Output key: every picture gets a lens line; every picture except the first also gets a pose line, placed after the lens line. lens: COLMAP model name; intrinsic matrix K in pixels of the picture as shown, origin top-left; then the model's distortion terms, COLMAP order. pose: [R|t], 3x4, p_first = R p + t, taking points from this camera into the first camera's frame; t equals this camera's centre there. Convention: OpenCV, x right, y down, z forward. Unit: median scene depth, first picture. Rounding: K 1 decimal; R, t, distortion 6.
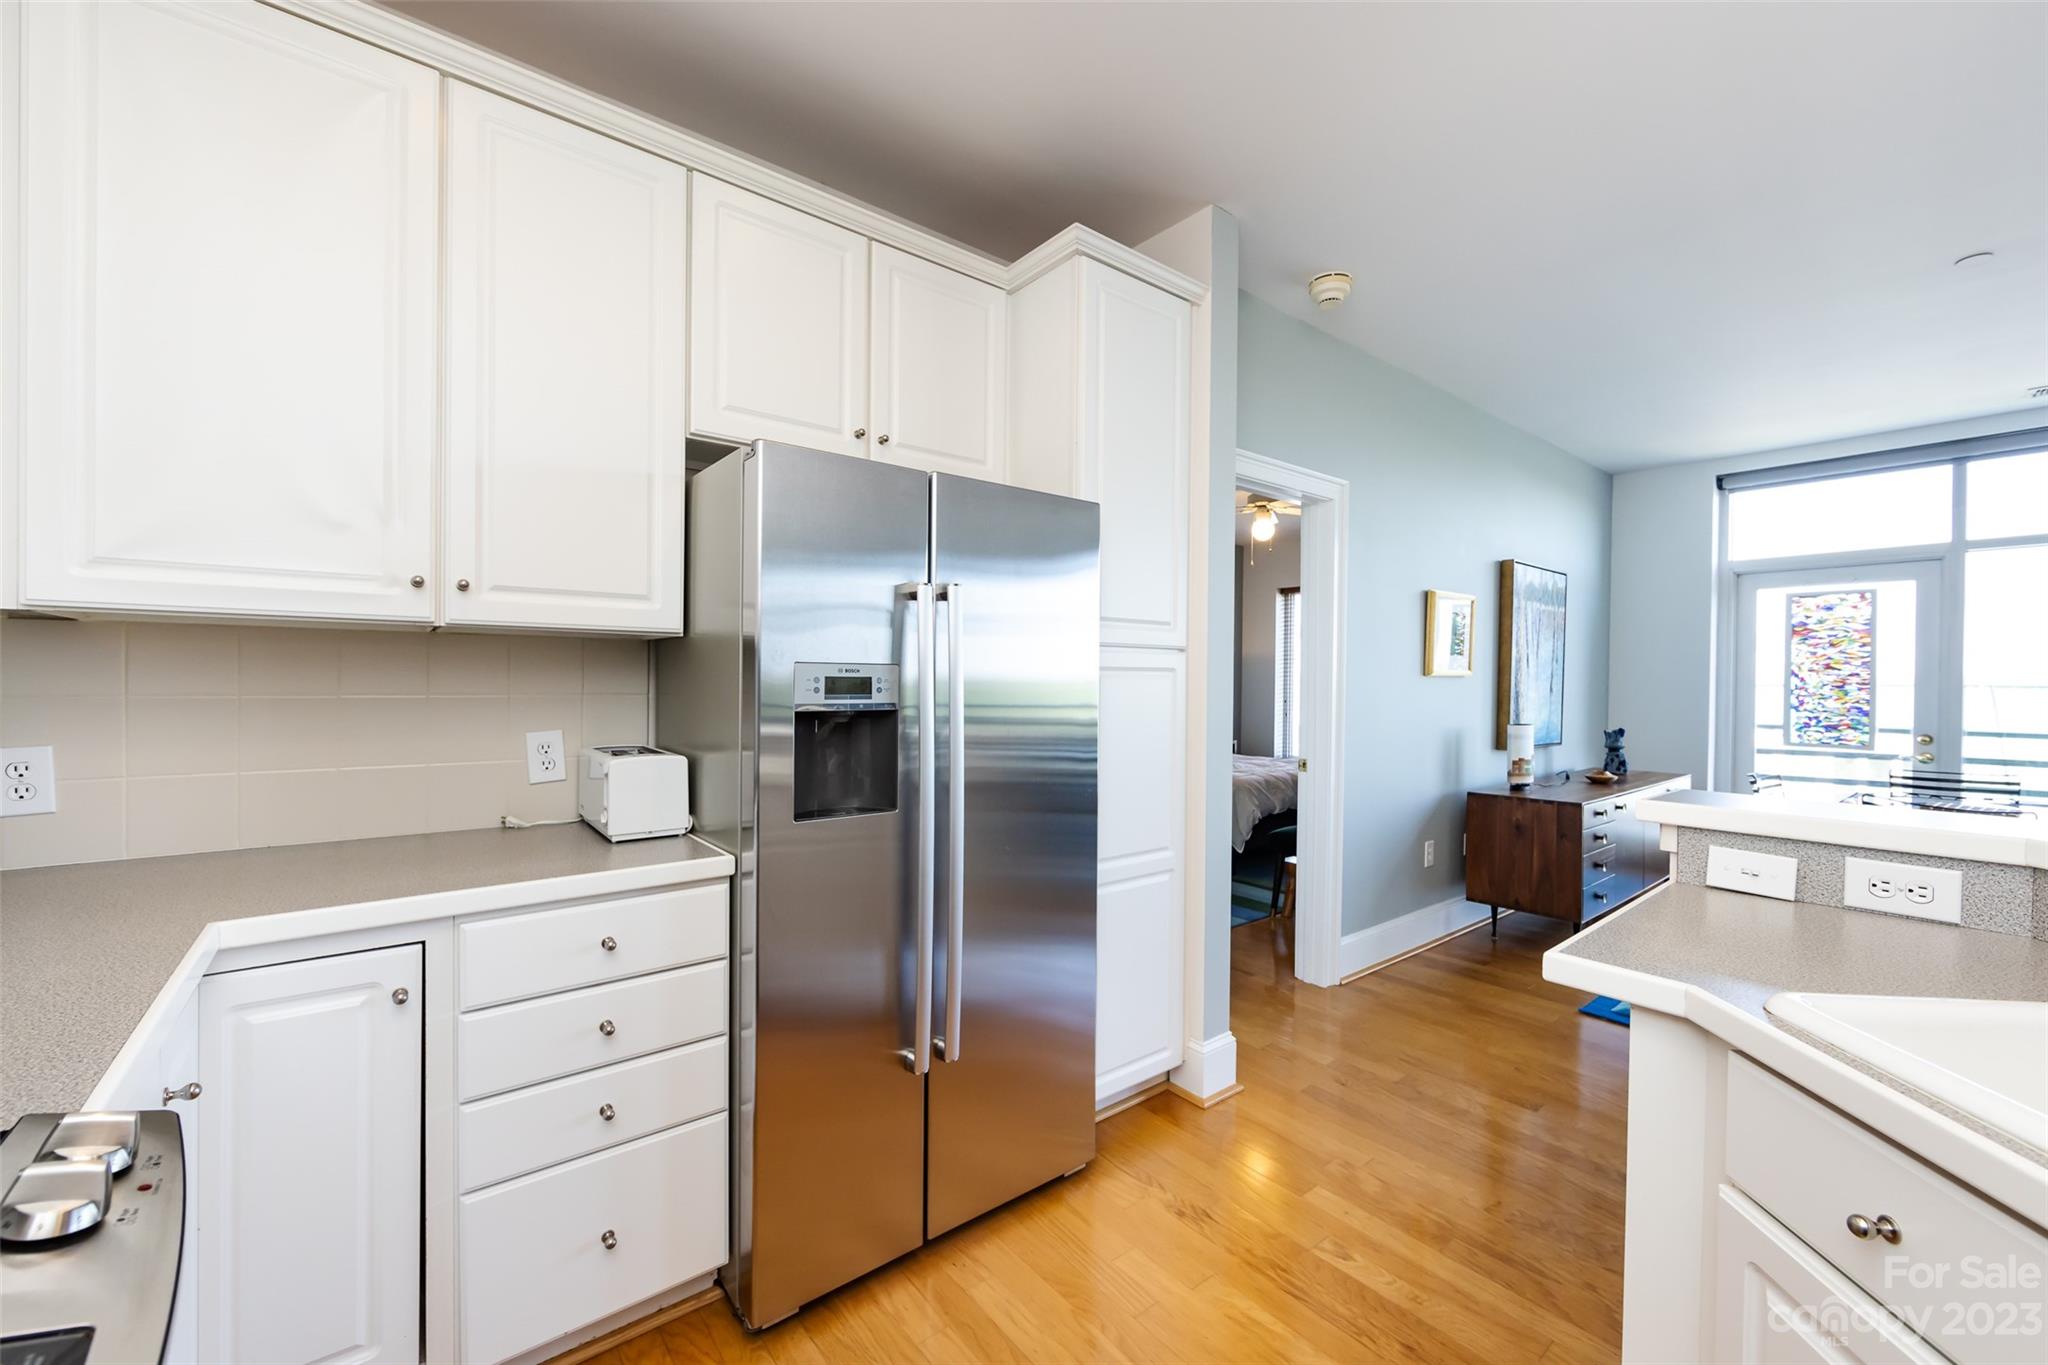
lens RADIAL K [[809.7, 0, 1022.3], [0, 809.7, 679.1], [0, 0, 1]] dist [-0.003741, -0.000189]
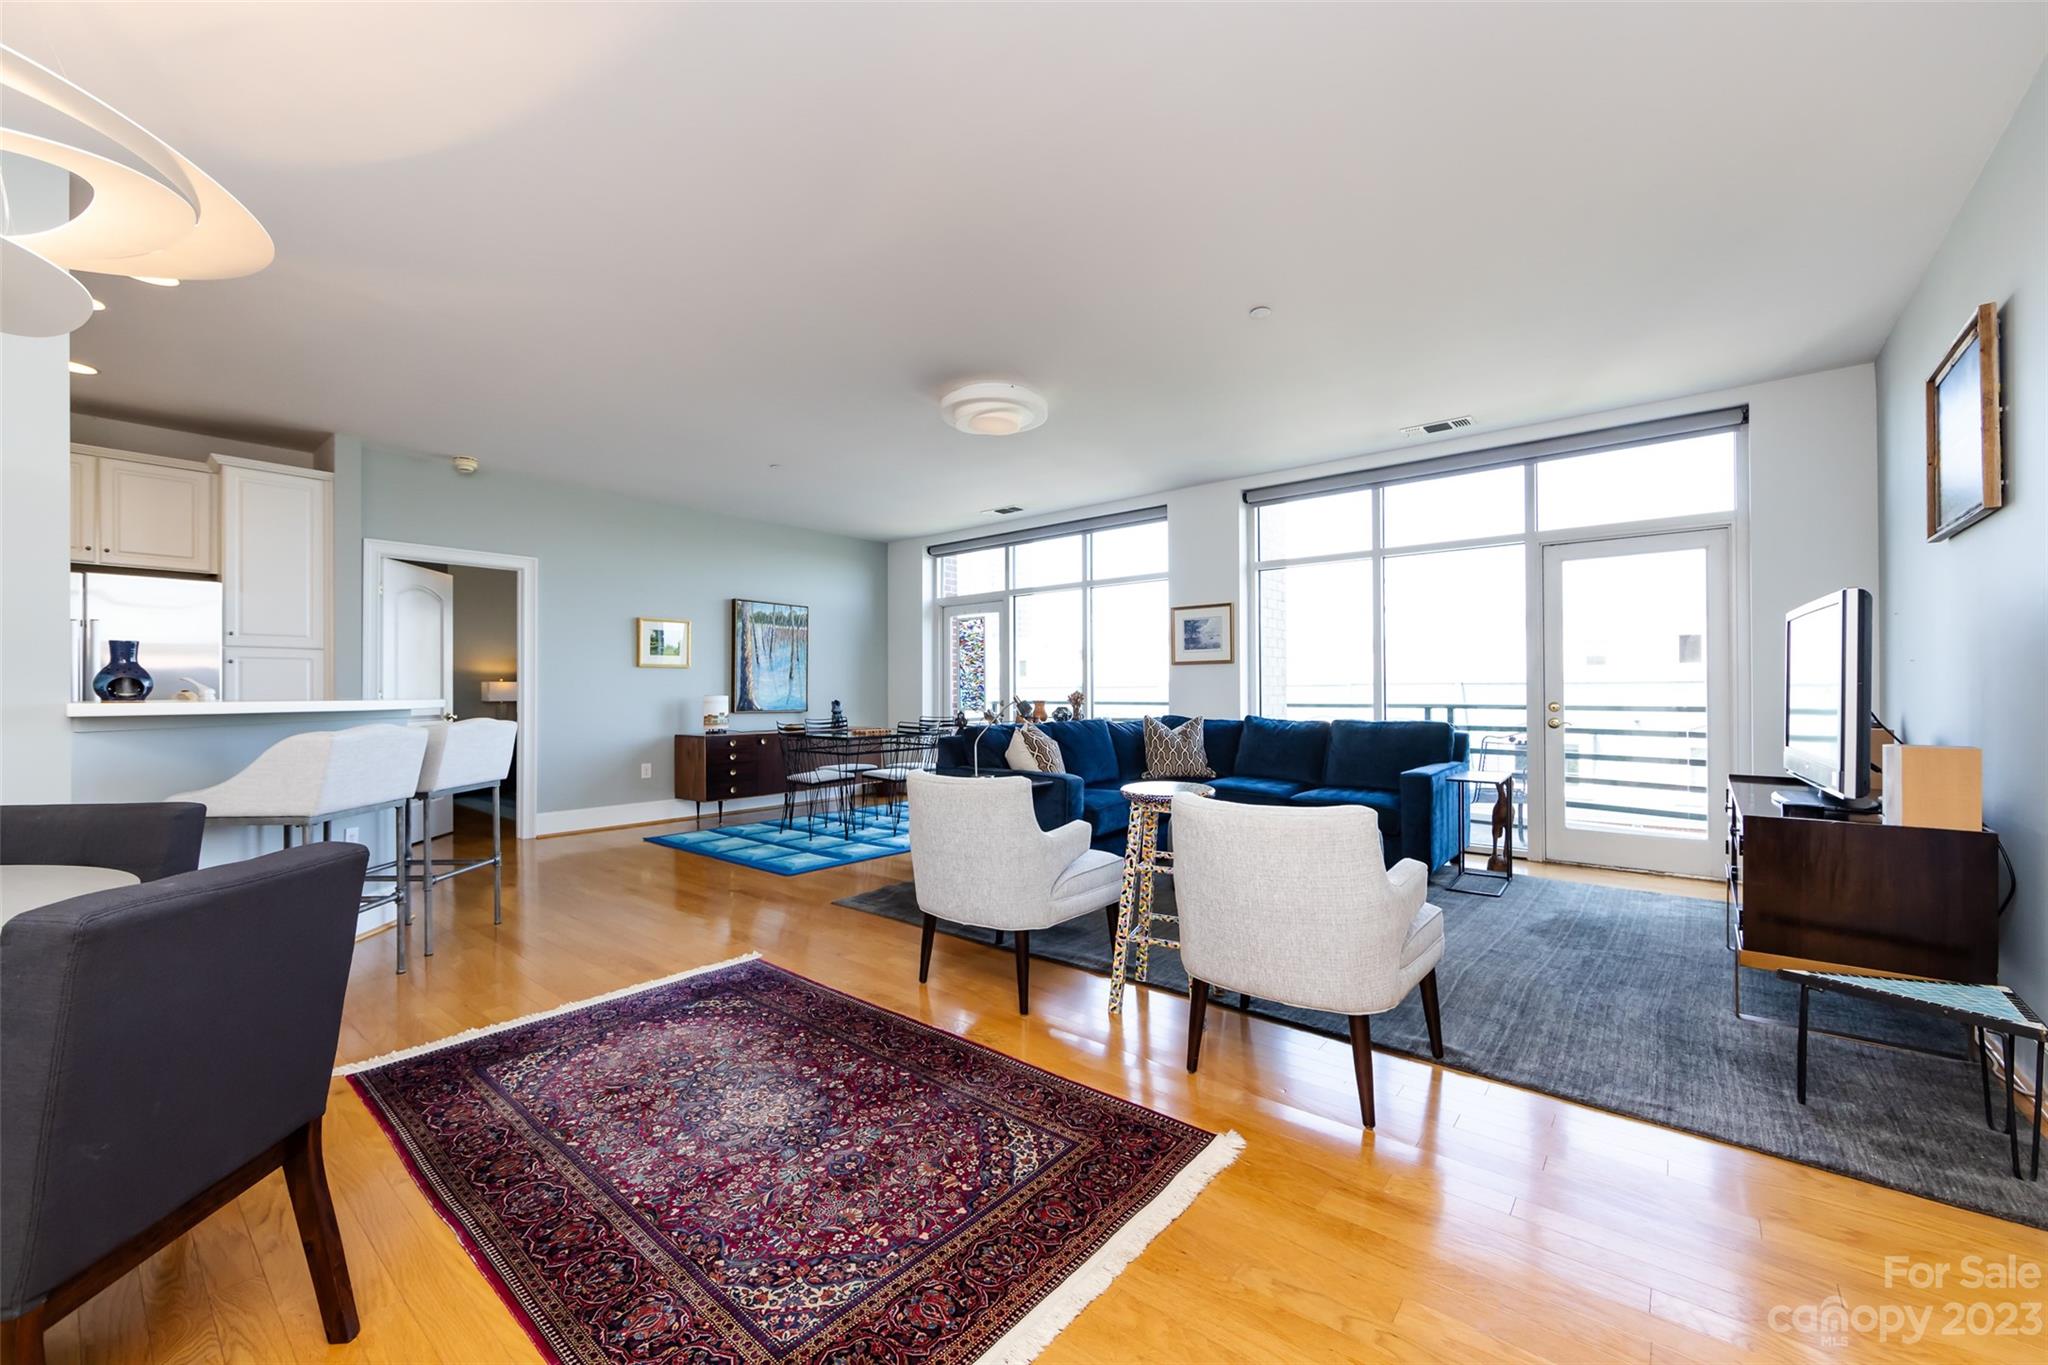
lens RADIAL K [[809.7, 0, 1026.2], [0, 809.7, 687.8], [0, 0, 1]] dist [-0.003741, -0.000189]
pose [[0.978713, -0.013759, 0.204774, 0.781012], [0.015659, 0.999848, -0.007662, 0.053650], [-0.204637, 0.010705, 0.978779, -0.697590]]
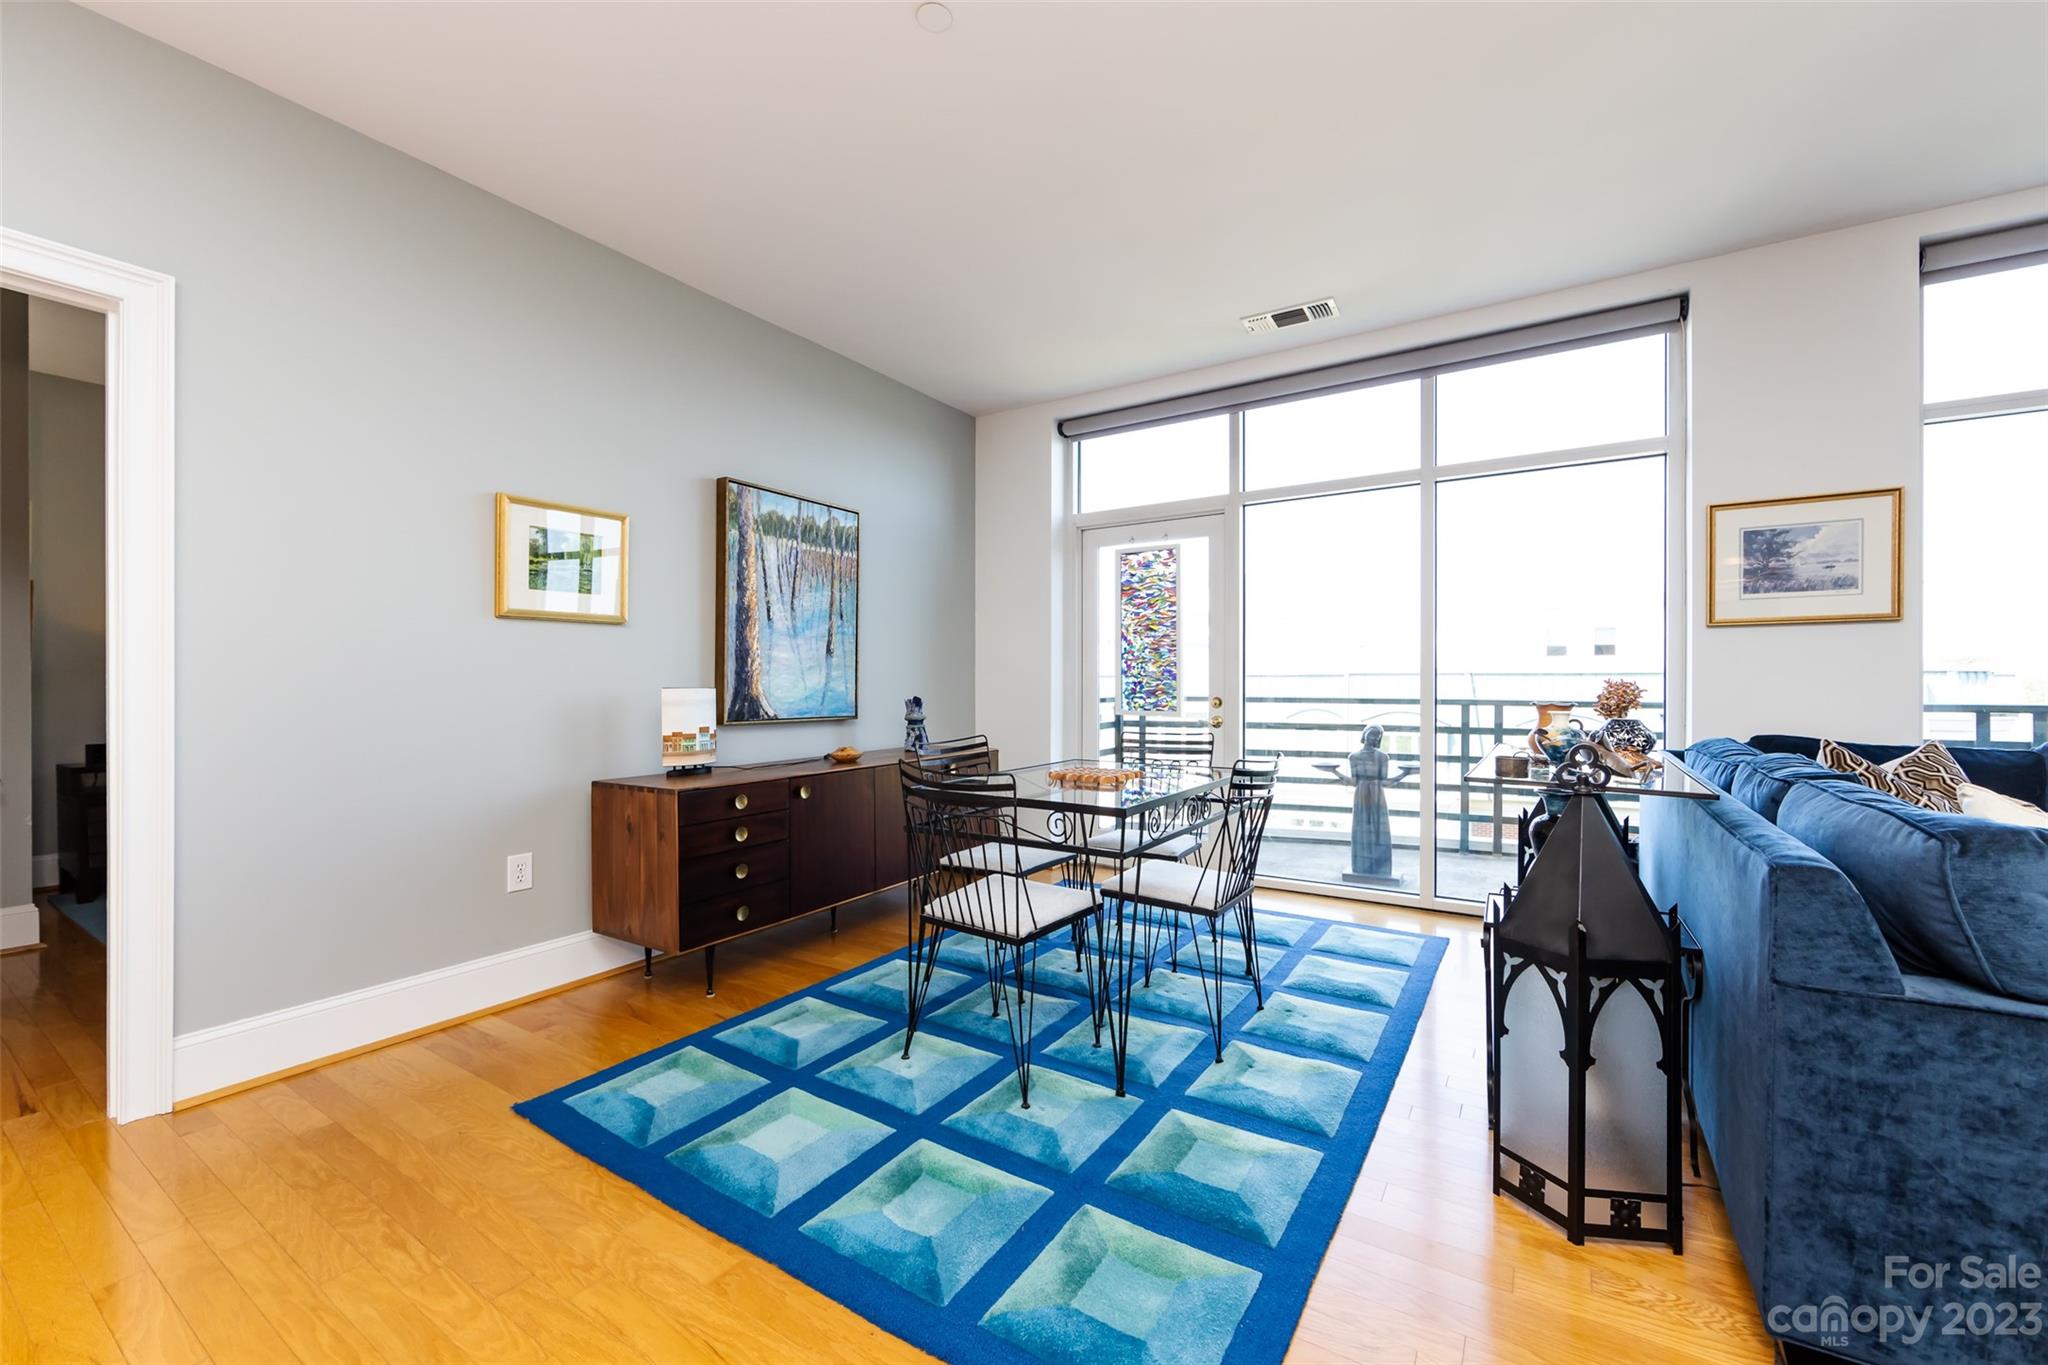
lens RADIAL K [[809.7, 0, 1033.7], [0, 809.7, 686.1], [0, 0, 1]] dist [-0.003741, -0.000189]
pose [[0.944397, -0.014147, 0.328502, 0.577605], [0.013007, 0.999899, 0.005667, 0.045999], [-0.328549, -0.001079, 0.944486, 0.159293]]
